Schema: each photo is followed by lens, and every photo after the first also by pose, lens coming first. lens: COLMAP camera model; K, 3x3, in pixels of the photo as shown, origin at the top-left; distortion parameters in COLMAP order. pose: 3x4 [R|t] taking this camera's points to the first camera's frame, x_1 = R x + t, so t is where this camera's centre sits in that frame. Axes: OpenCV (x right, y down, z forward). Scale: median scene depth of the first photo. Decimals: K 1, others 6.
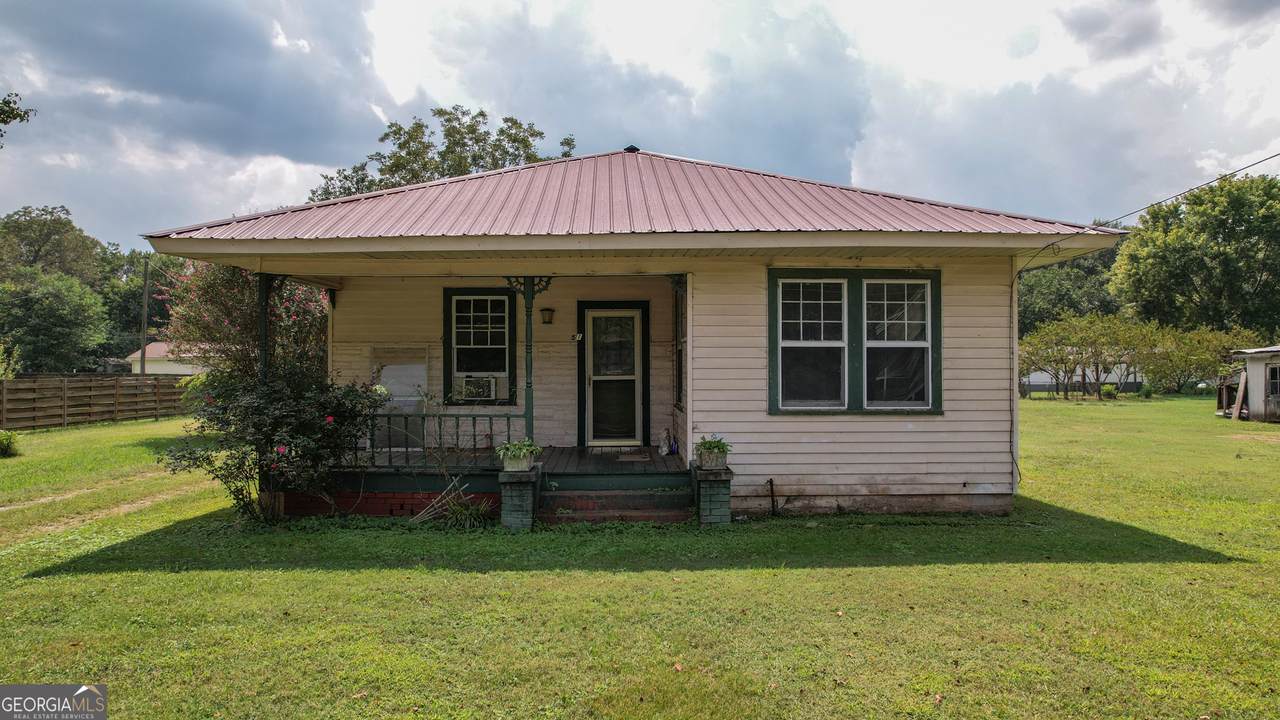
lens RADIAL K [[820.3, 0, 640.0], [0, 820.3, 360.0], [0, 0, 1]] dist [-0.077930, 0.074861]
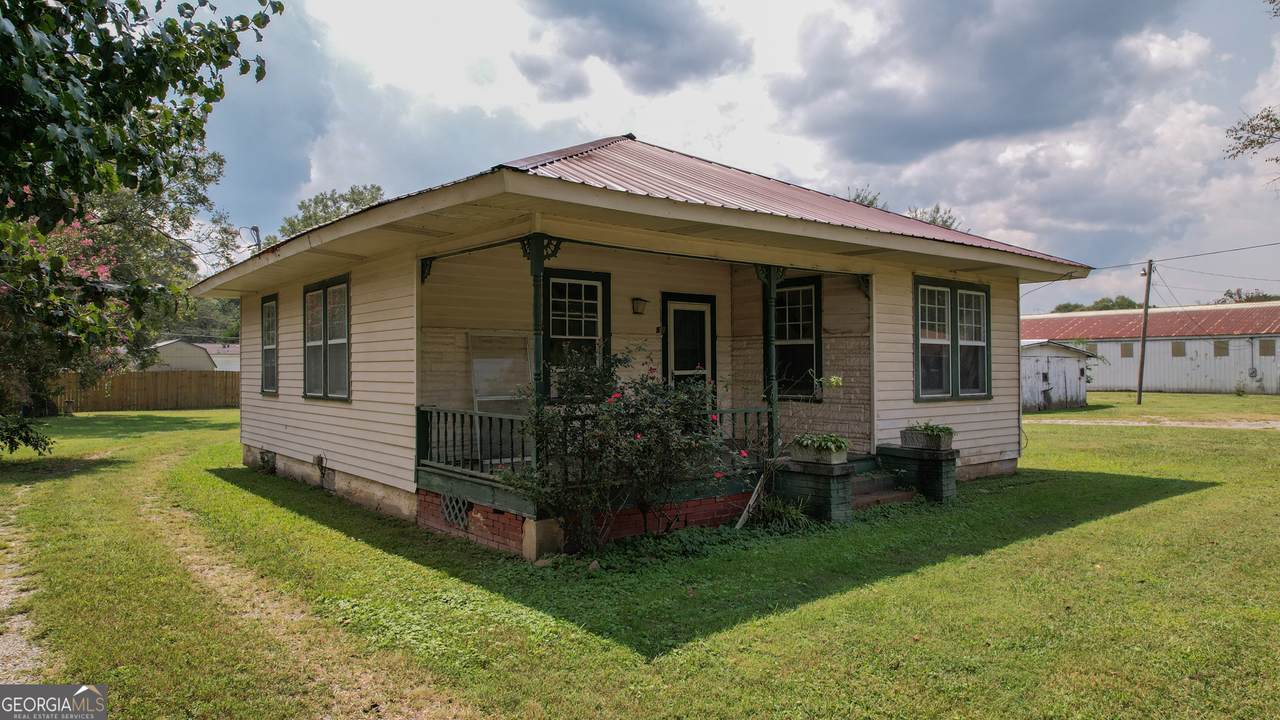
lens RADIAL K [[820.3, 0, 640.0], [0, 820.3, 360.0], [0, 0, 1]] dist [-0.077930, 0.074861]
pose [[0.796305, 0.006955, 0.604855, -0.834249], [-0.004471, 0.999974, -0.005611, 0.015535], [-0.604879, 0.001763, 0.796316, 0.320361]]
